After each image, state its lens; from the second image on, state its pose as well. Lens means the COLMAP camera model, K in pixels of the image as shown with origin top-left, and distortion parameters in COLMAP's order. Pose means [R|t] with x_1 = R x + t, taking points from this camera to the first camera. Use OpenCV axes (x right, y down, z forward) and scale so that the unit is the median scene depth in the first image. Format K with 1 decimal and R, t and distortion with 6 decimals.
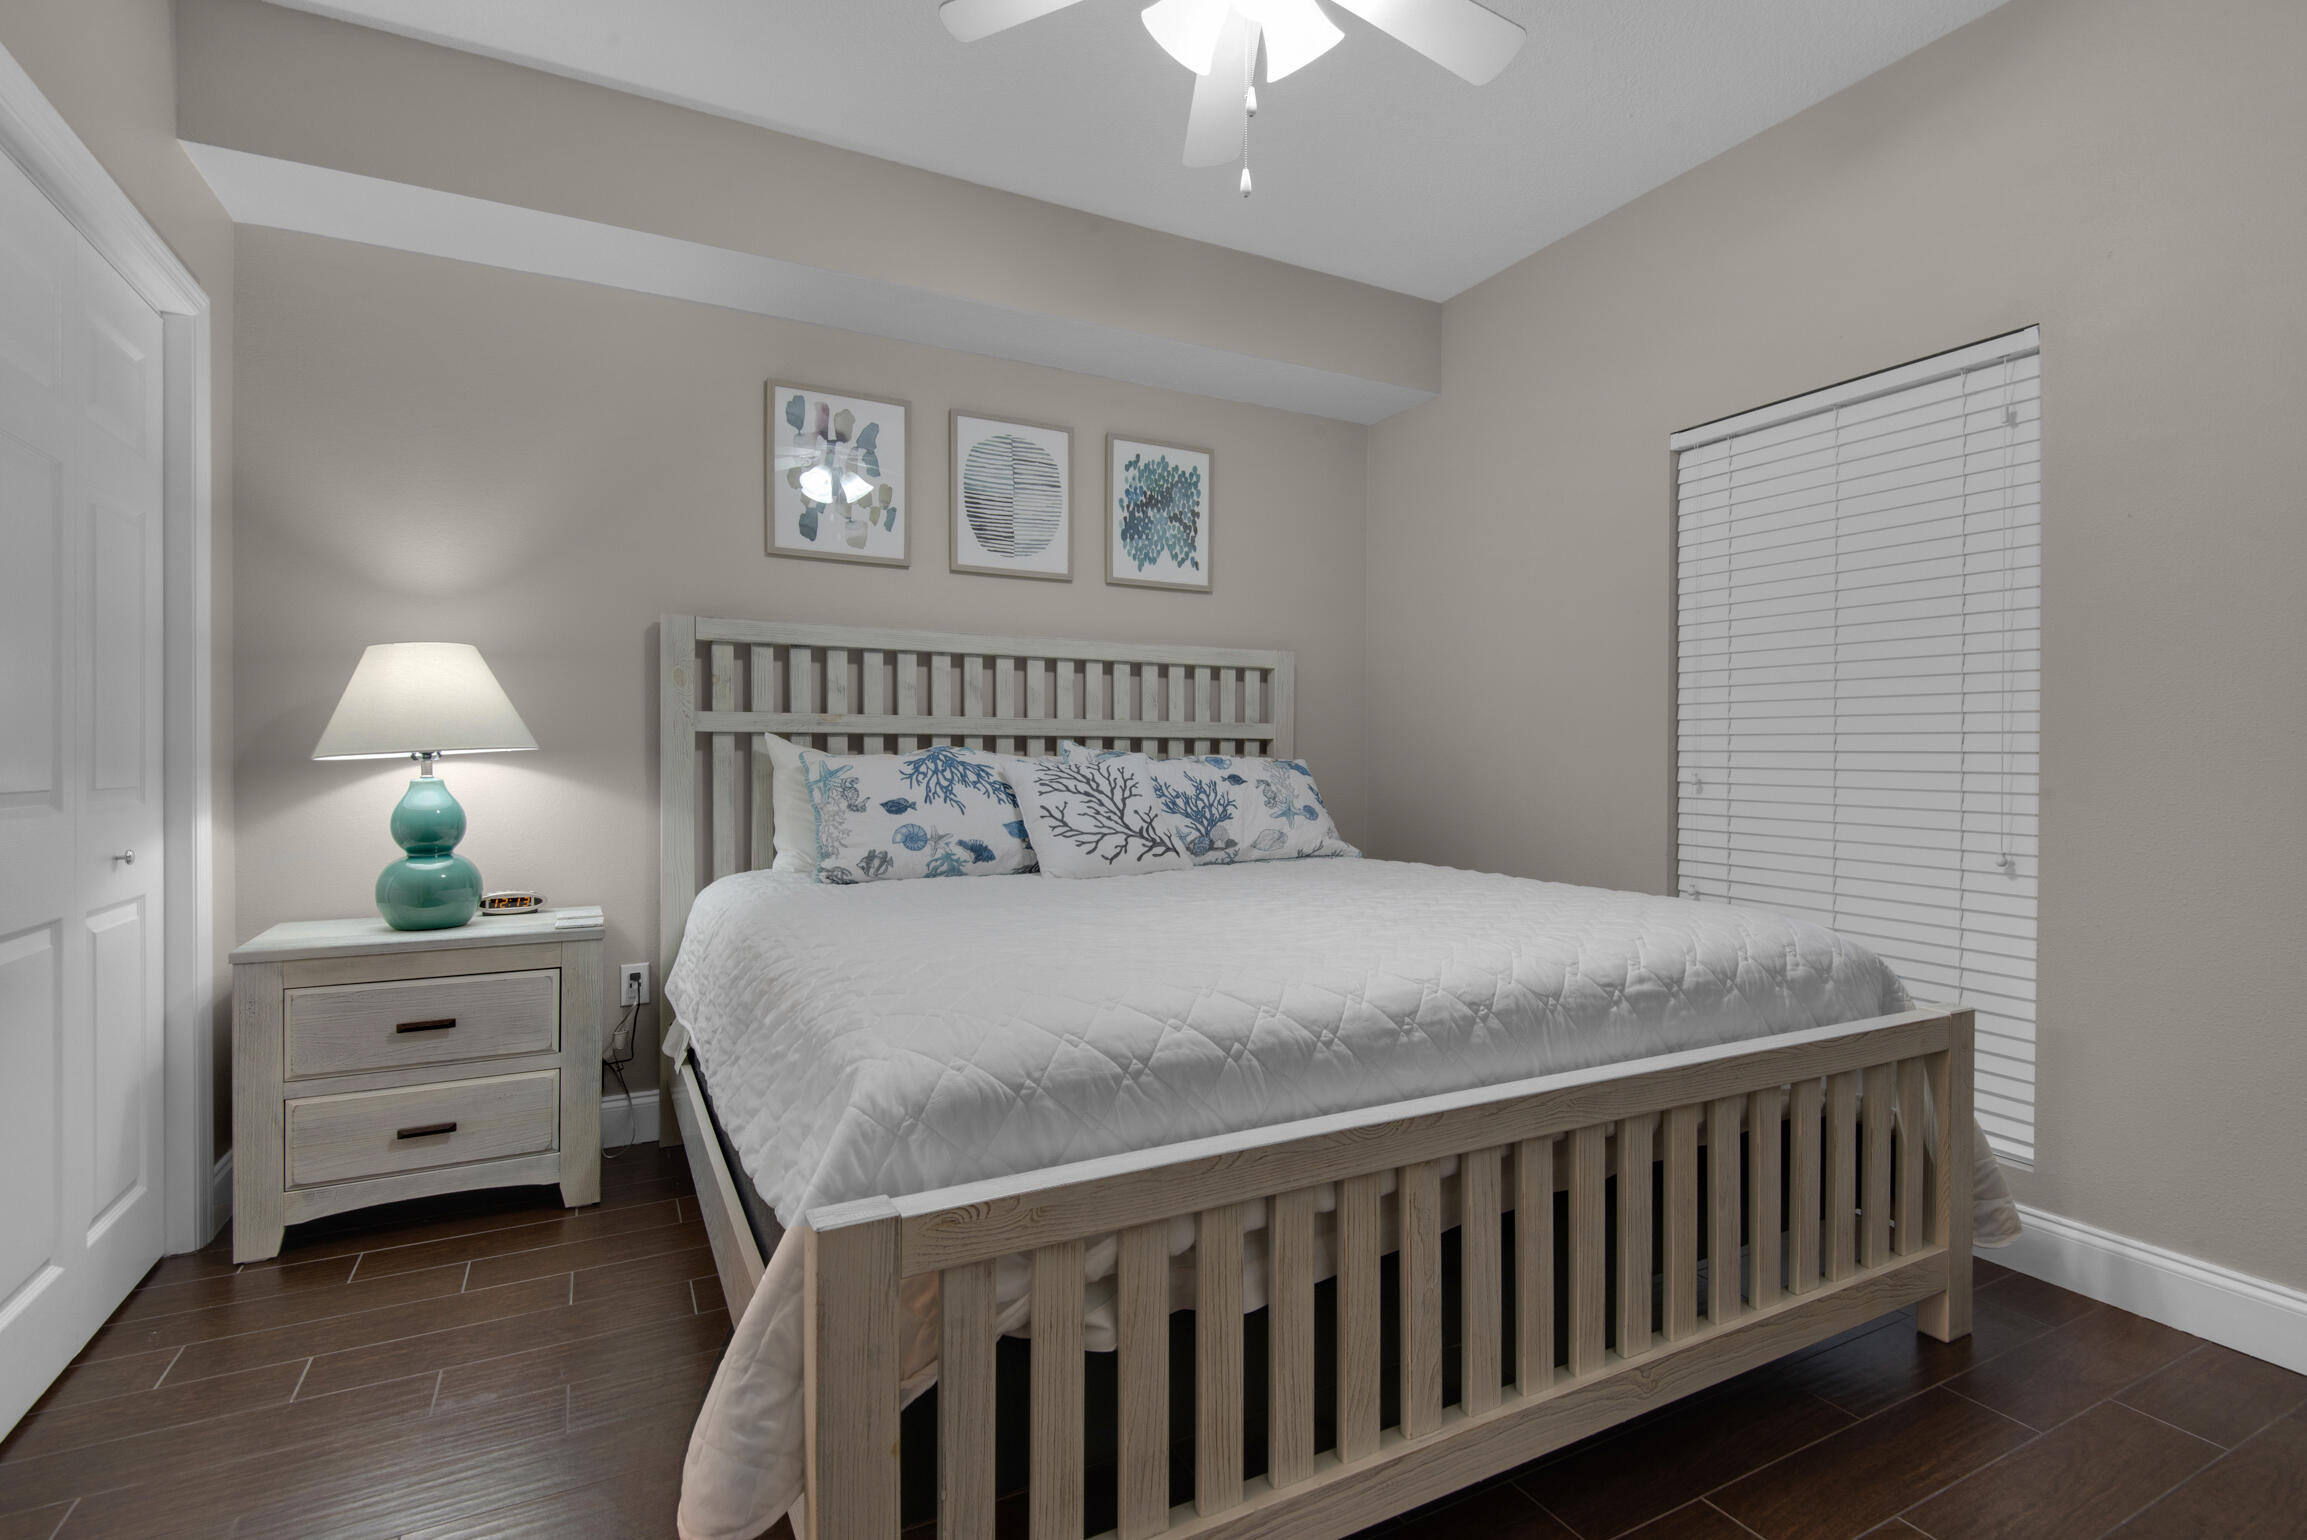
lens RADIAL K [[1043.8, 0, 1130.2], [0, 1043.8, 771.8], [0, 0, 1]] dist [0.017096, -0.014110]
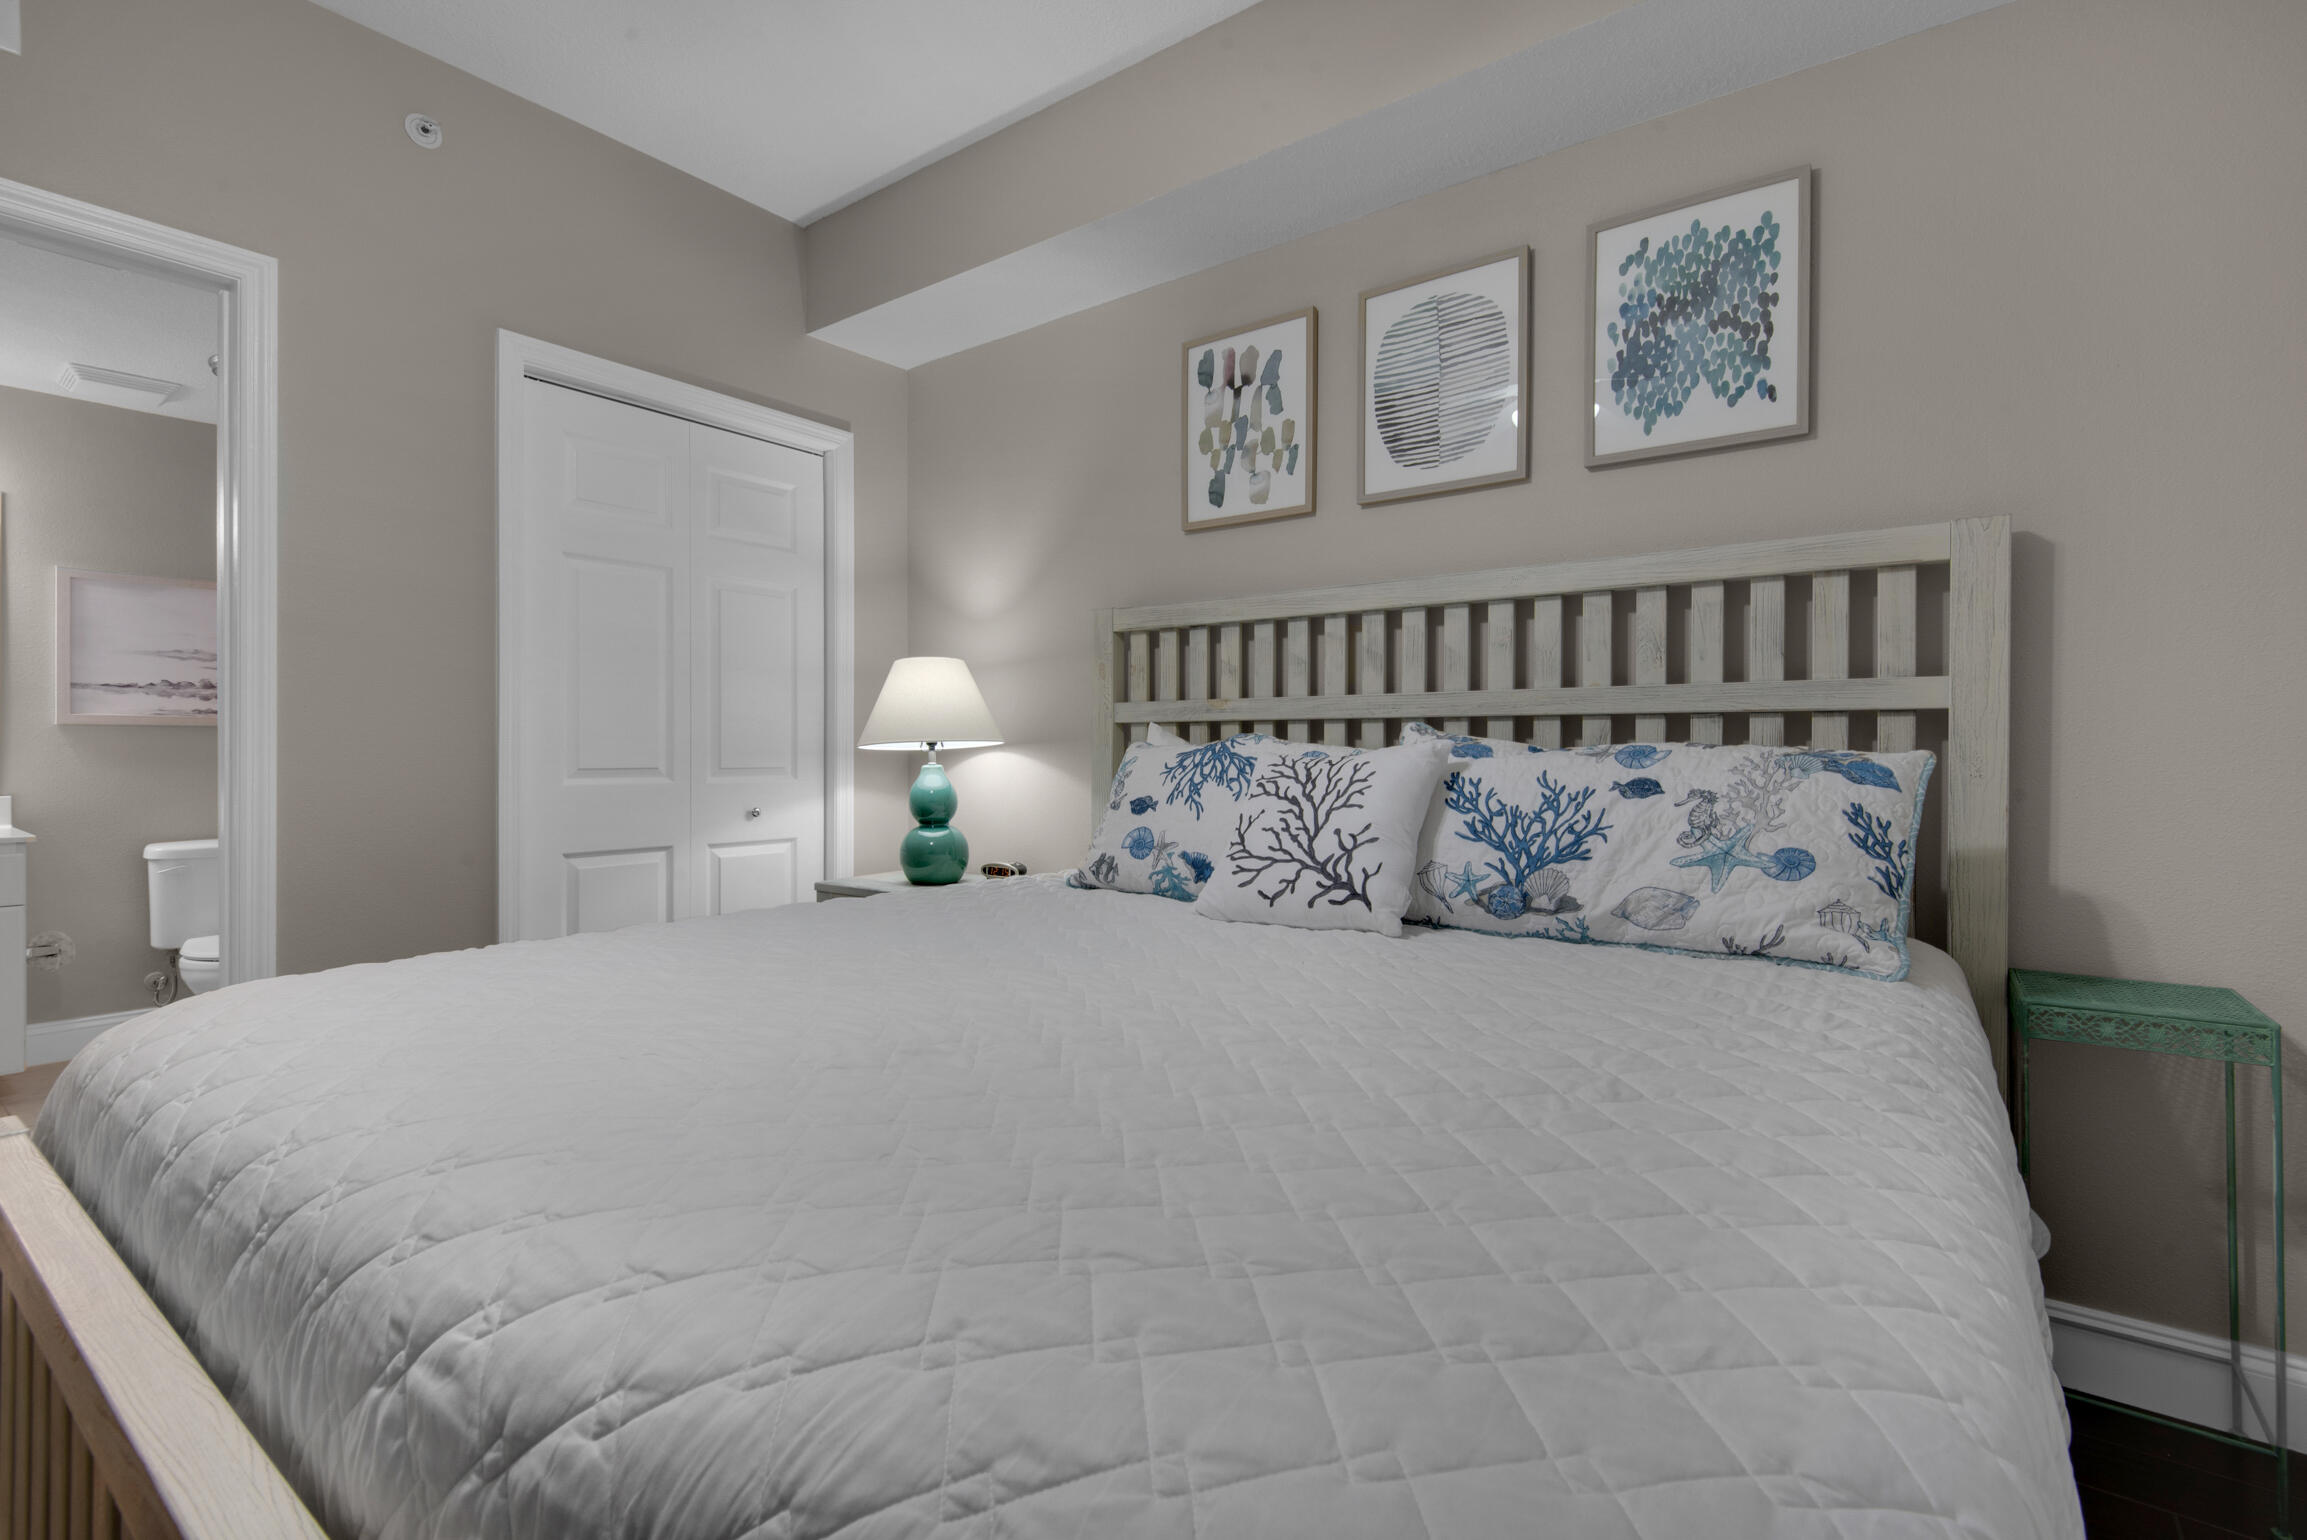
lens RADIAL K [[1043.8, 0, 1147.0], [0, 1043.8, 763.6], [0, 0, 1]] dist [0.017096, -0.014110]
pose [[0.450513, 0.012456, -0.892683, 0.468140], [-0.008093, 0.999919, 0.009868, -0.008444], [0.892733, 0.002779, 0.450577, 0.534310]]
